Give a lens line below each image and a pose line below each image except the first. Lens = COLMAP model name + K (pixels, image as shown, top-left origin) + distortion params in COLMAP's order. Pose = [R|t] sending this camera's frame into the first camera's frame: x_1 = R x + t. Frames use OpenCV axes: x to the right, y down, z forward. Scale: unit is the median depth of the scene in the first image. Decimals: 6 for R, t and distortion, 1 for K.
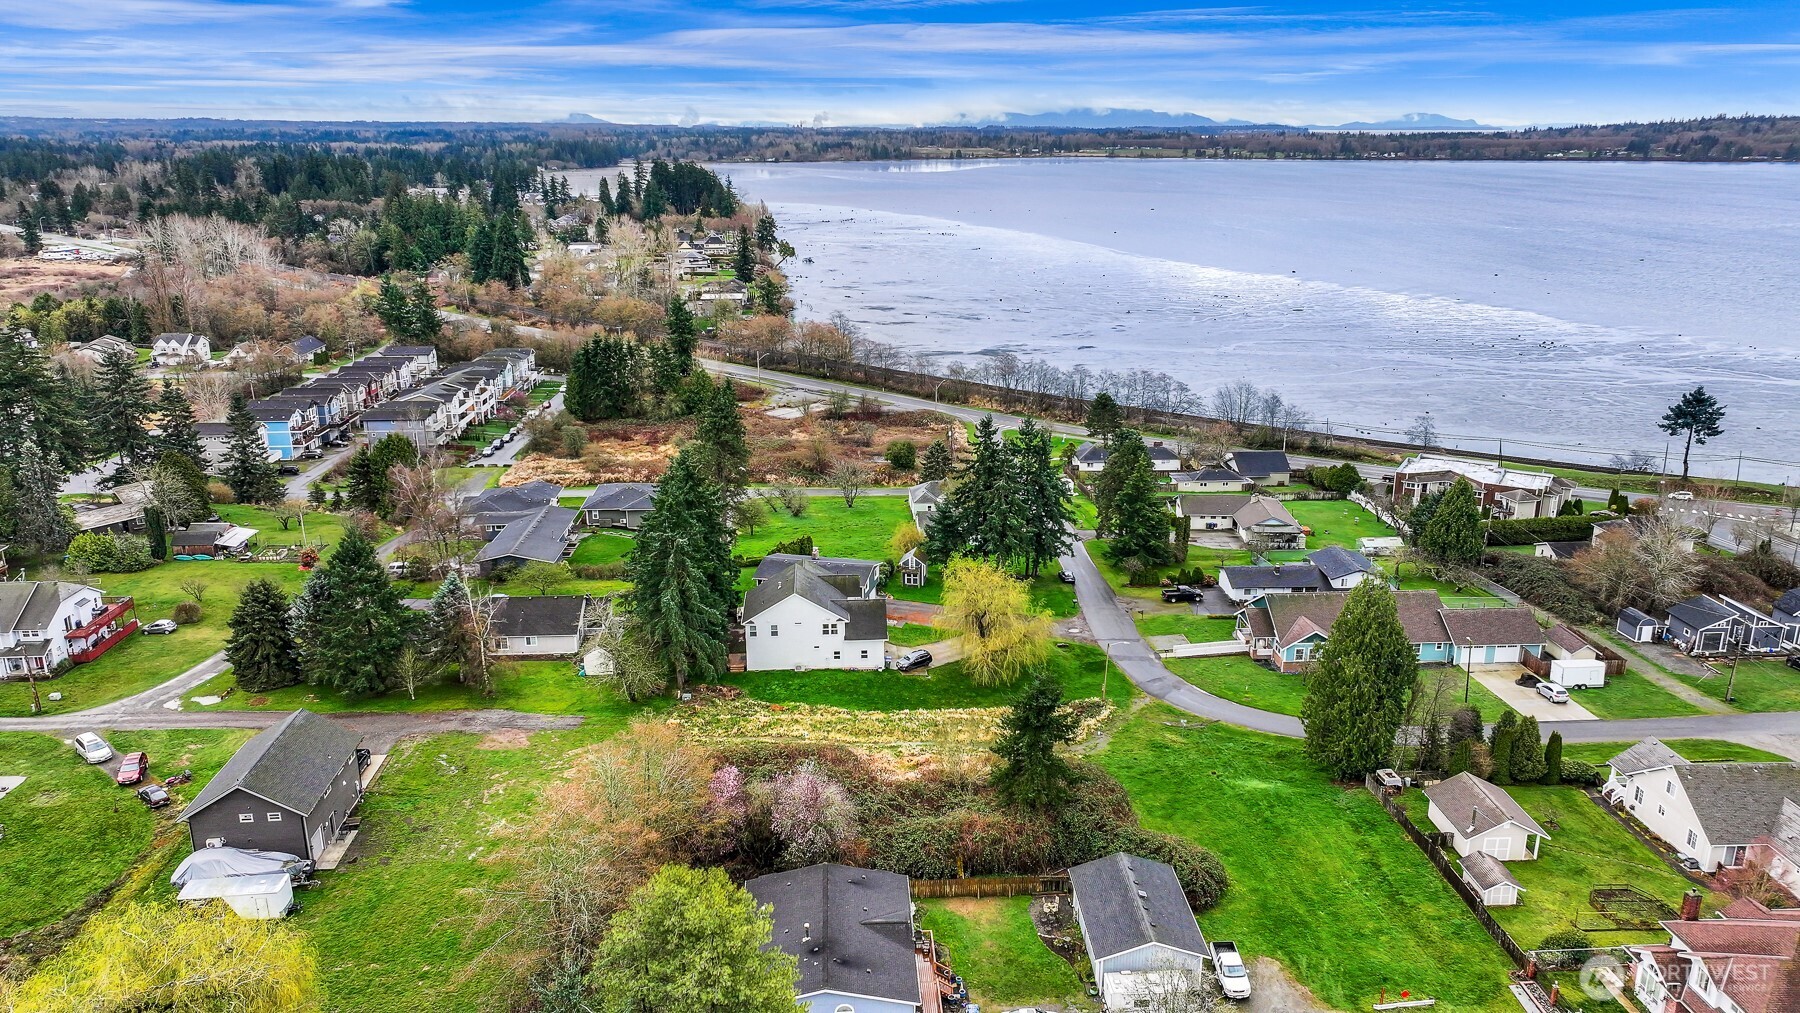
lens RADIAL K [[1262.3, 0, 906.4], [0, 1262.3, 500.3], [0, 0, 1]] dist [0.009297, 0.001063]
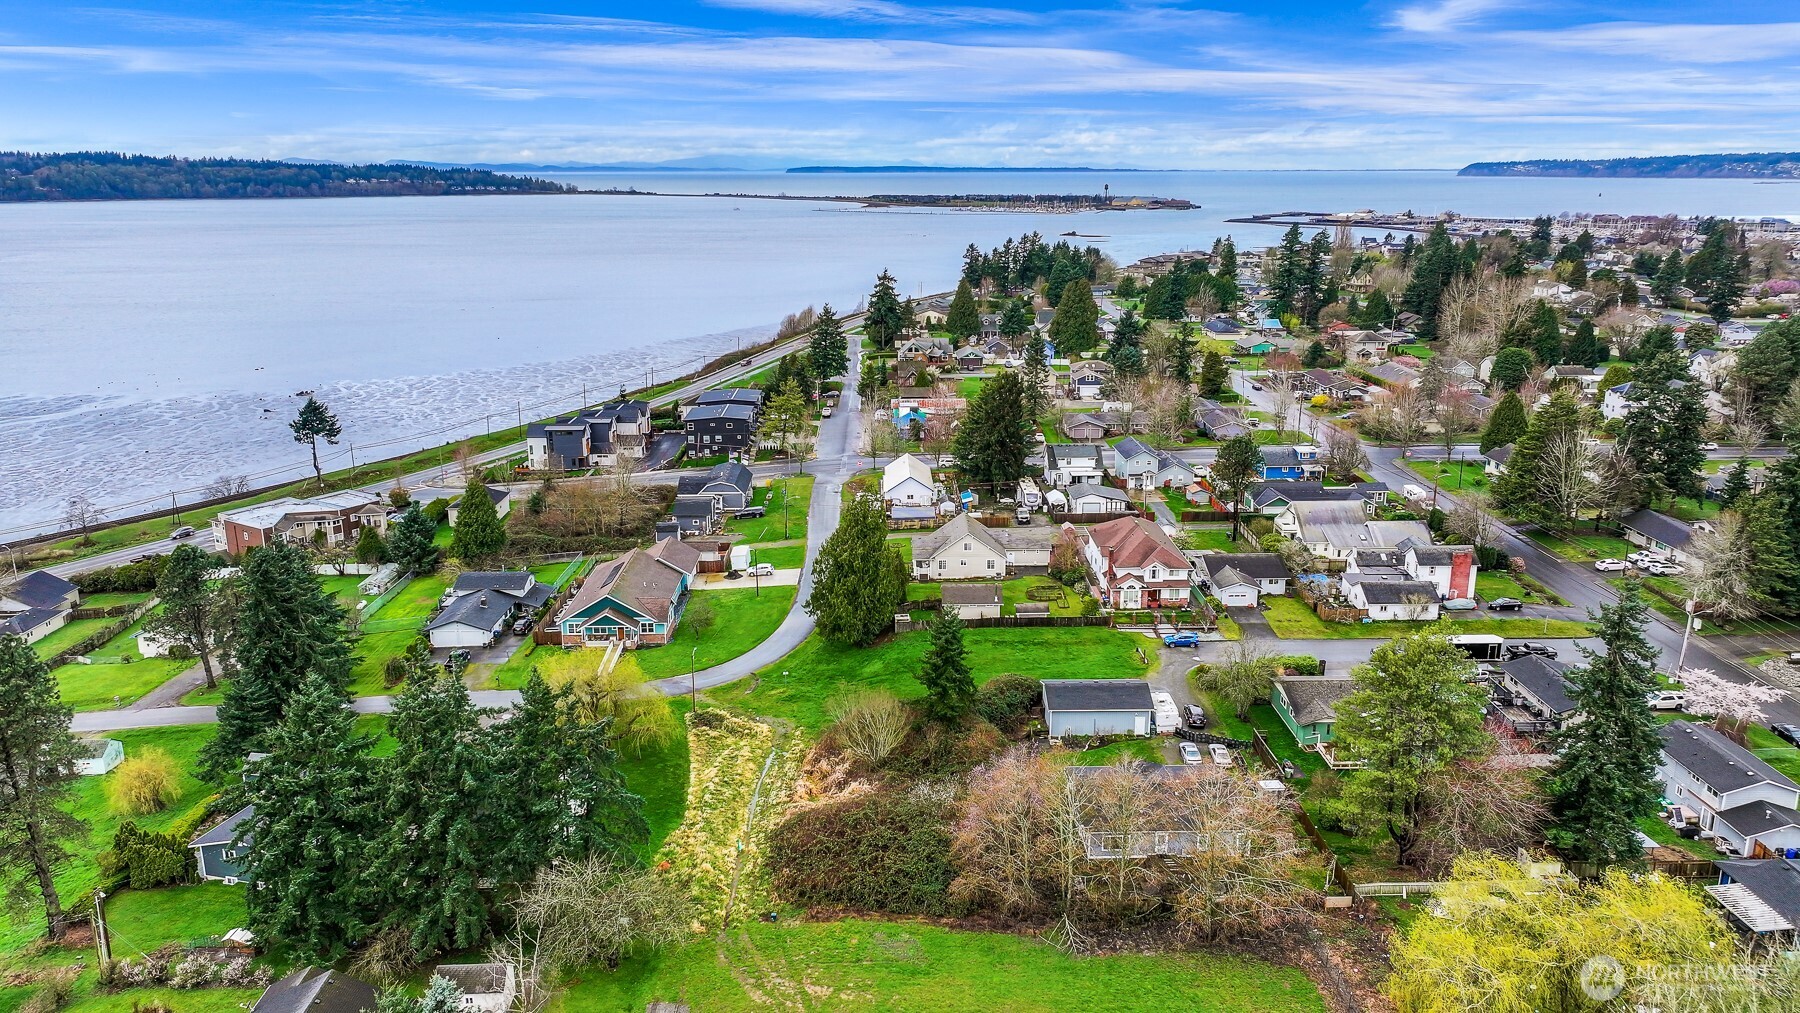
lens RADIAL K [[1262.3, 0, 906.4], [0, 1262.3, 500.3], [0, 0, 1]] dist [0.009297, 0.001063]
pose [[0.033243, -0.253712, 0.966708, -0.643410], [0.285588, 0.929326, 0.234081, -0.159024], [-0.957776, 0.268298, 0.103350, 0.538042]]
